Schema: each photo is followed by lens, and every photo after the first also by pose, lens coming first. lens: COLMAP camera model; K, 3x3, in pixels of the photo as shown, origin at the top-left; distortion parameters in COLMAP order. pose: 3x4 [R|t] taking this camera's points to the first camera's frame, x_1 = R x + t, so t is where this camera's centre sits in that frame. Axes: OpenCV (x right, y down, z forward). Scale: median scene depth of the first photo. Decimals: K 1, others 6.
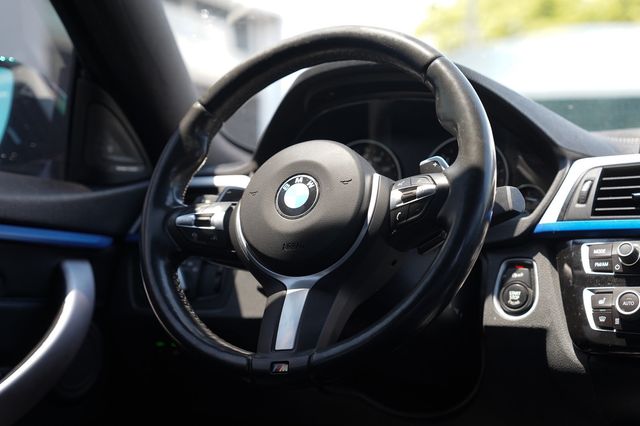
lens RADIAL K [[1188.0, 0, 291.8], [0, 1188.0, 206.6], [0, 0, 1]] dist [0.305689, 0.000000]
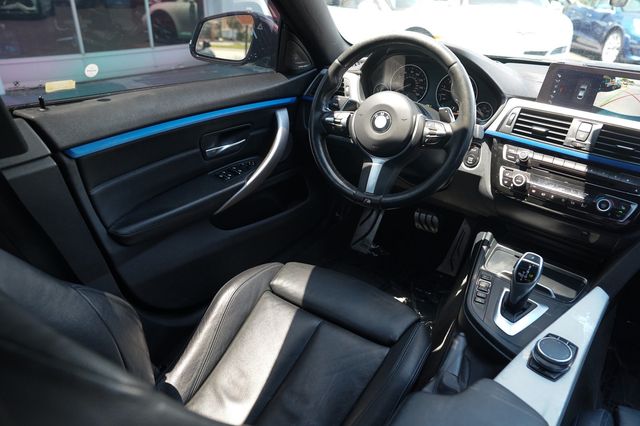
lens RADIAL K [[453.1, 0, 316.2], [0, 453.1, 212.3], [0, 0, 1]] dist [-0.086622, 0.059451]
pose [[0.994233, 0.076604, -0.075049, -0.037063], [-0.028237, 0.862121, 0.505914, -0.268813], [0.103457, -0.500878, 0.859313, 0.181558]]
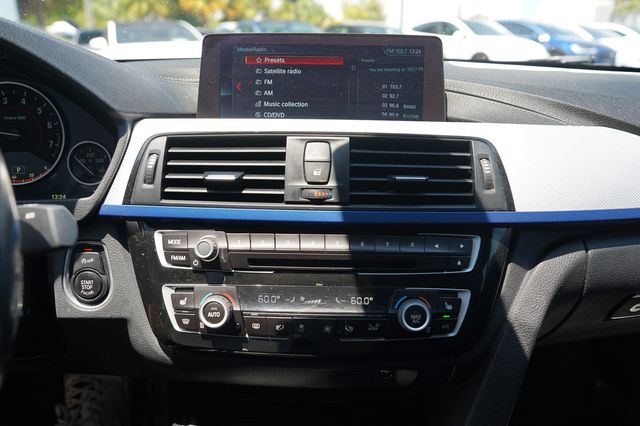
lens RADIAL K [[453.1, 0, 319.1], [0, 453.1, 194.8], [0, 0, 1]] dist [-0.086622, 0.059451]
pose [[0.822676, -0.183866, 0.537957, 0.163949], [-0.035279, 0.927922, 0.371101, -0.122406], [-0.567415, -0.324275, 0.756892, 0.676254]]
